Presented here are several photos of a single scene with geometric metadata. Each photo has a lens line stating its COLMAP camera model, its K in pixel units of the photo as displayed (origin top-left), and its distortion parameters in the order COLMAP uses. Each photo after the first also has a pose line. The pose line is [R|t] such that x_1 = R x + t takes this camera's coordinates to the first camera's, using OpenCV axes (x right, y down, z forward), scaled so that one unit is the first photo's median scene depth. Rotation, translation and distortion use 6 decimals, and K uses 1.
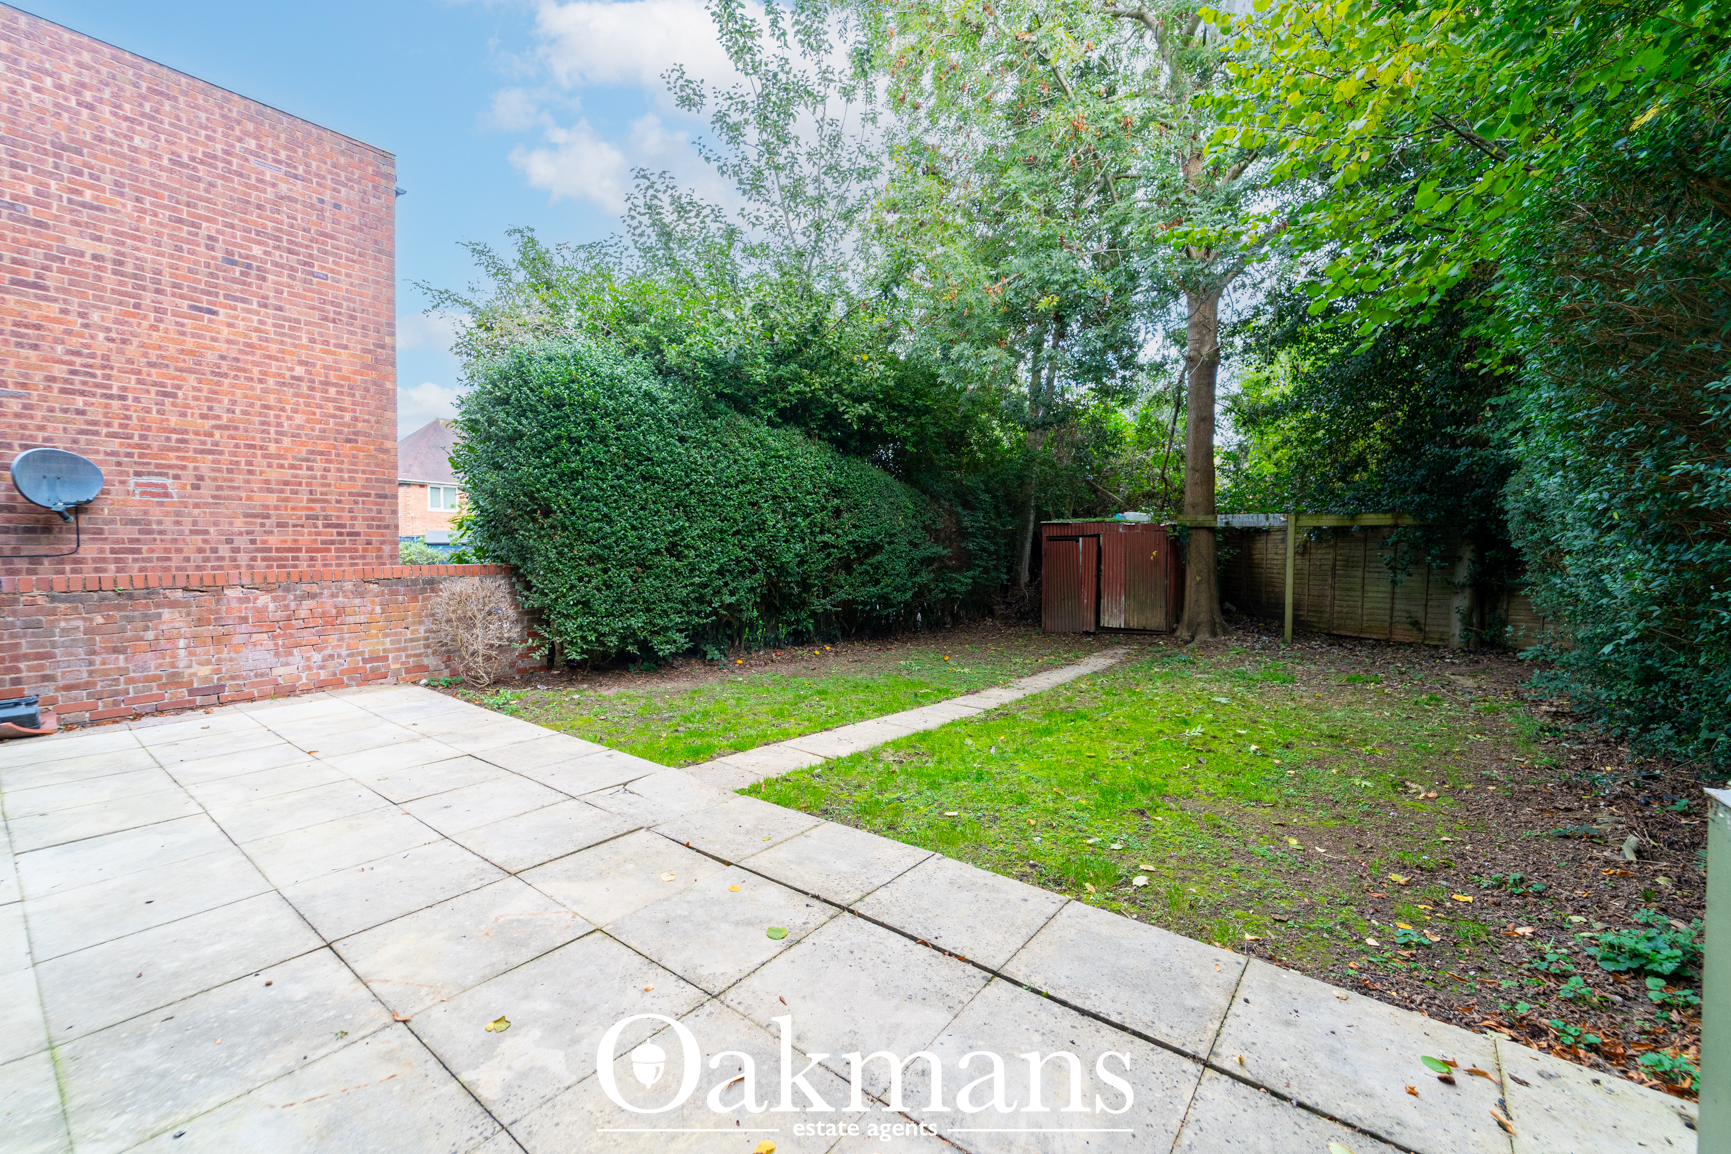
lens RADIAL K [[725.8, 0, 876.1], [0, 725.8, 576.0], [0, 0, 1]] dist [0.001510, -0.002327]
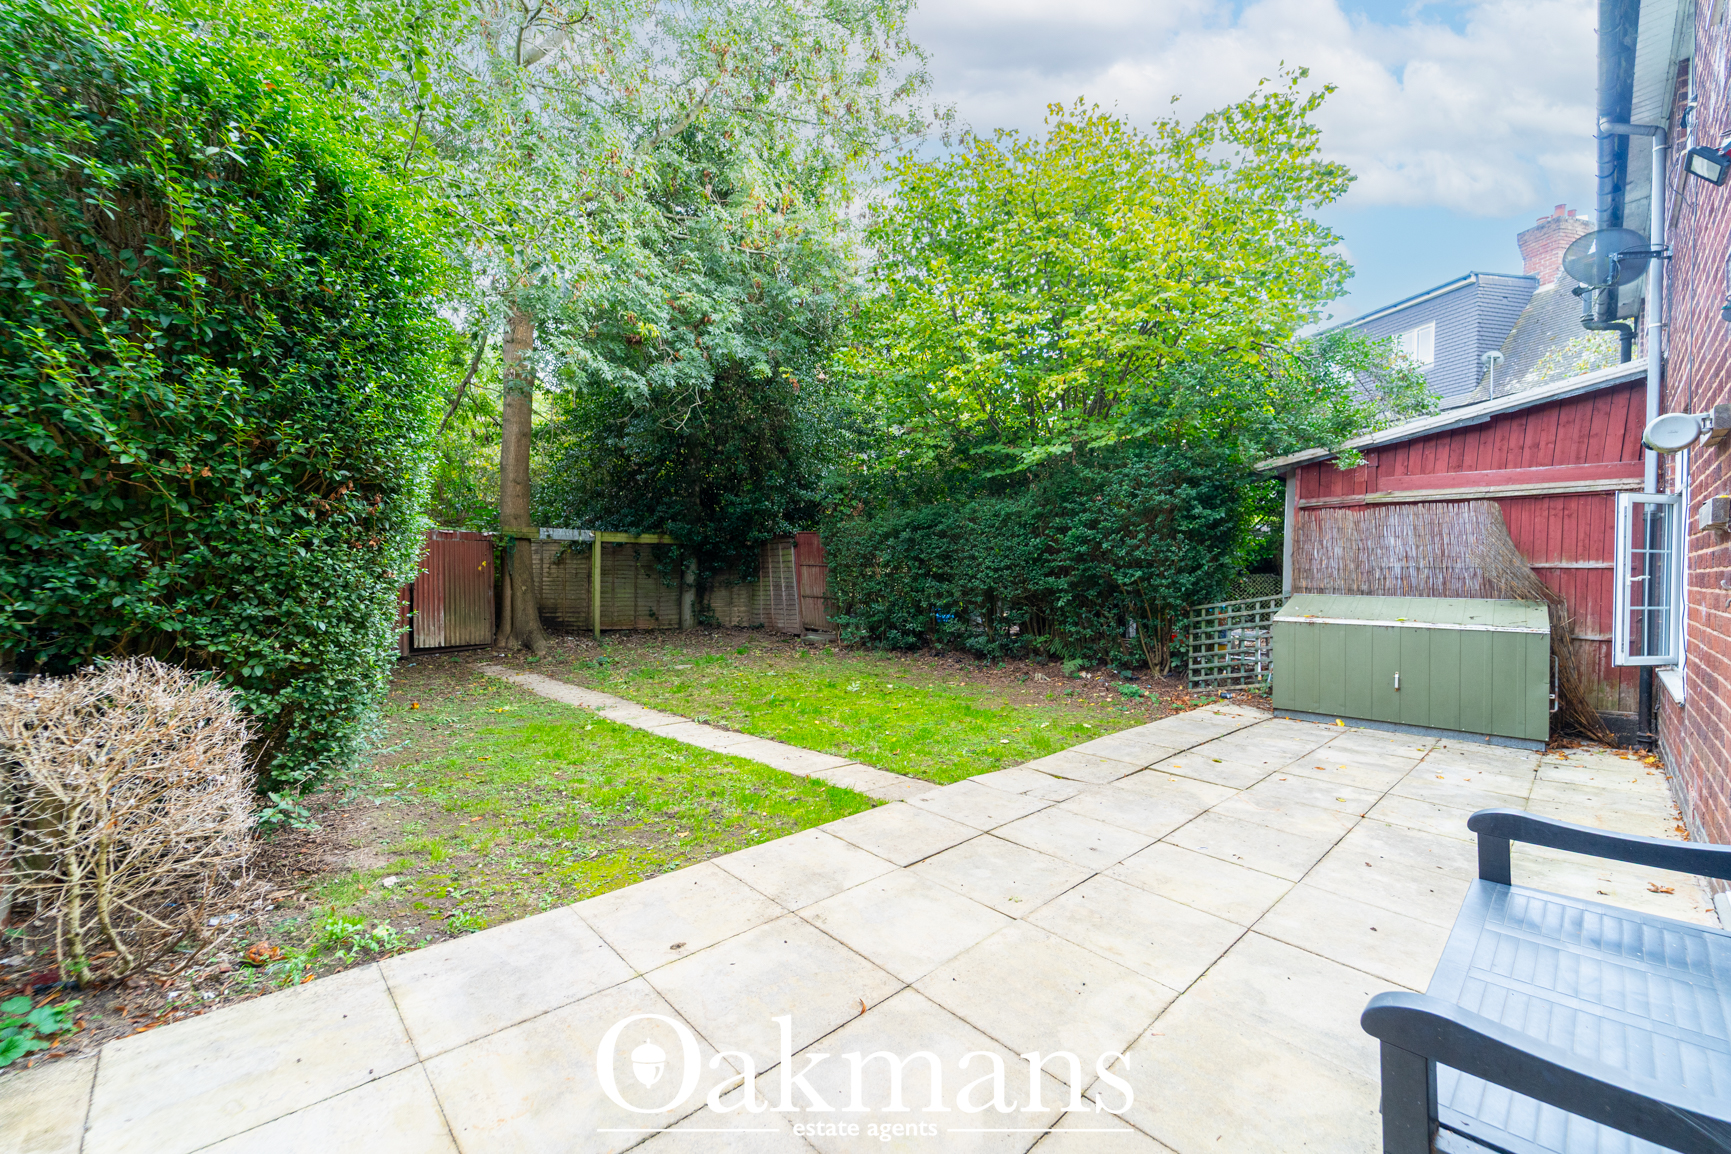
lens RADIAL K [[704.8, 0, 886.4], [0, 704.8, 567.5], [0, 0, 1]] dist [0.002910, -0.000149]
pose [[0.127949, -0.008404, 0.991745, -0.904263], [0.023314, 0.999713, 0.005463, -0.035953], [-0.991507, 0.022423, 0.128108, 0.672325]]
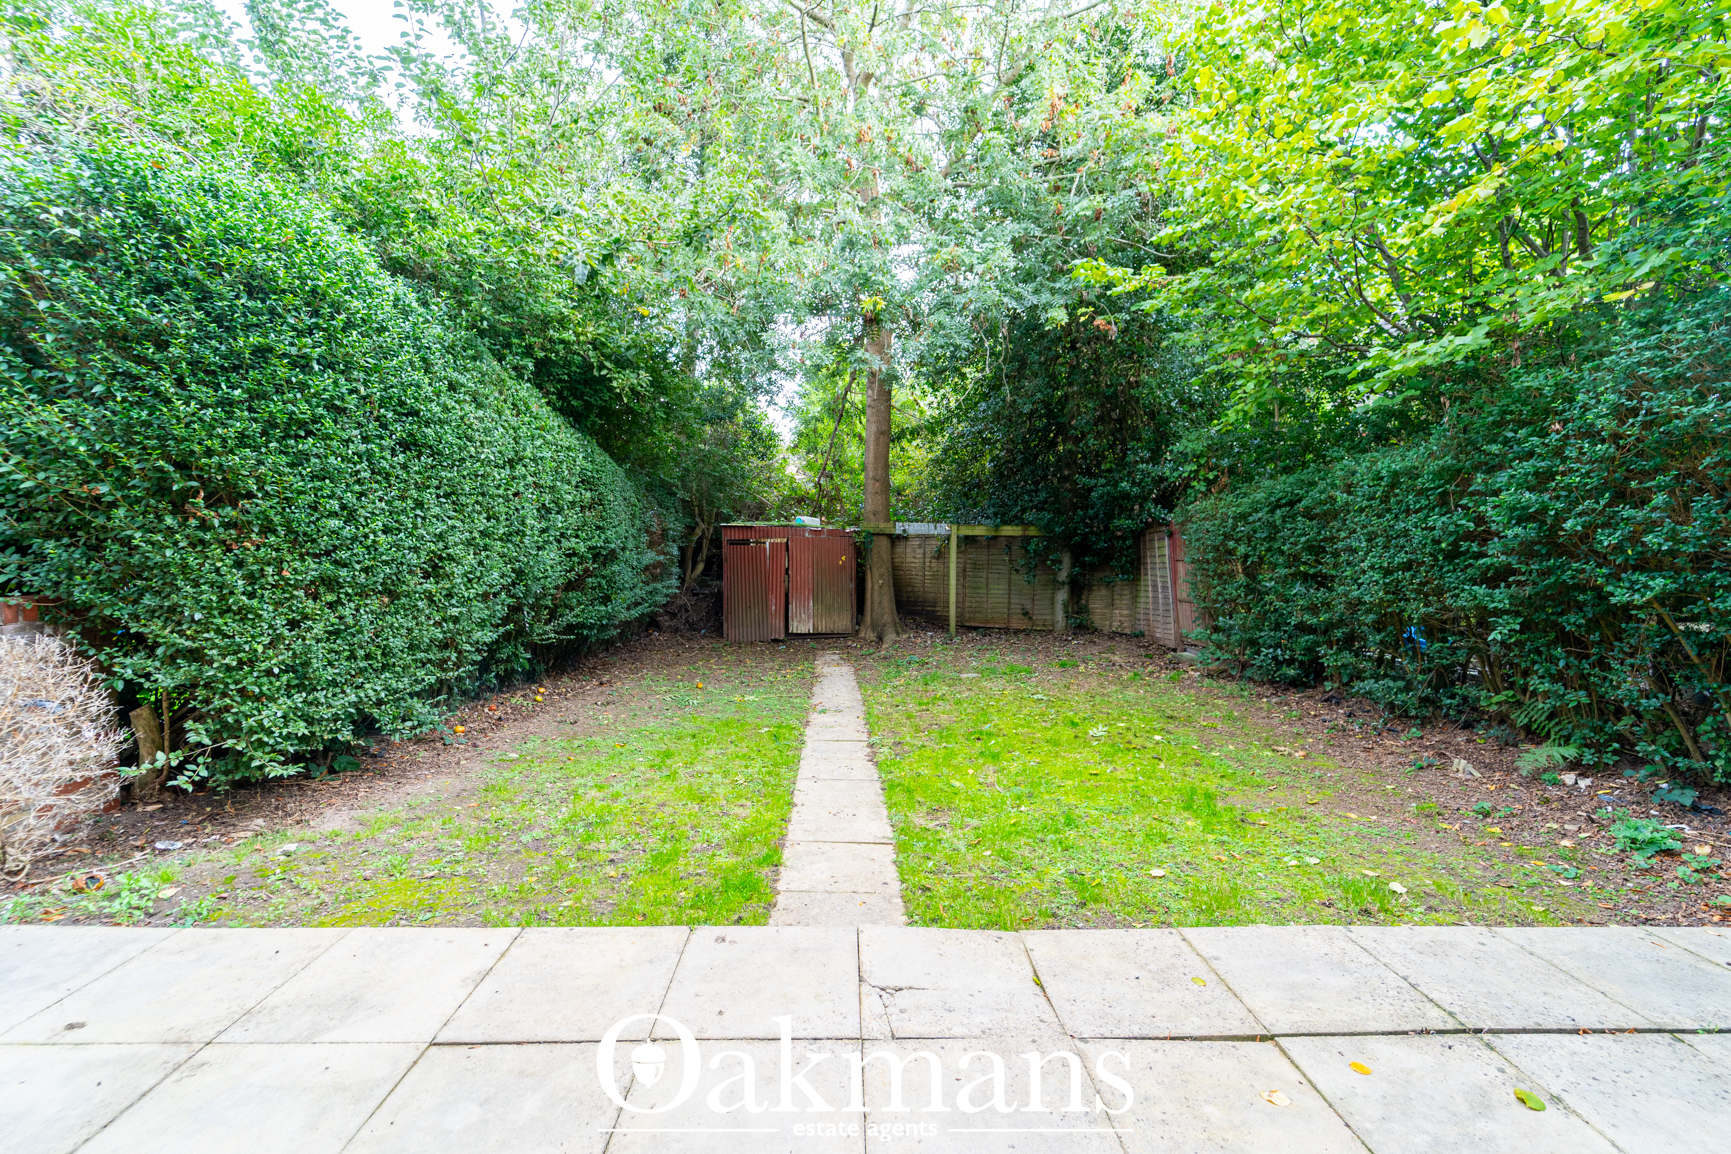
lens RADIAL K [[725.8, 0, 876.1], [0, 725.8, 576.0], [0, 0, 1]] dist [0.001510, -0.002327]
pose [[0.765903, -0.020702, 0.642622, -0.461522], [0.017908, 0.999781, 0.010864, -0.032116], [-0.642706, 0.003187, 0.766106, 0.347322]]
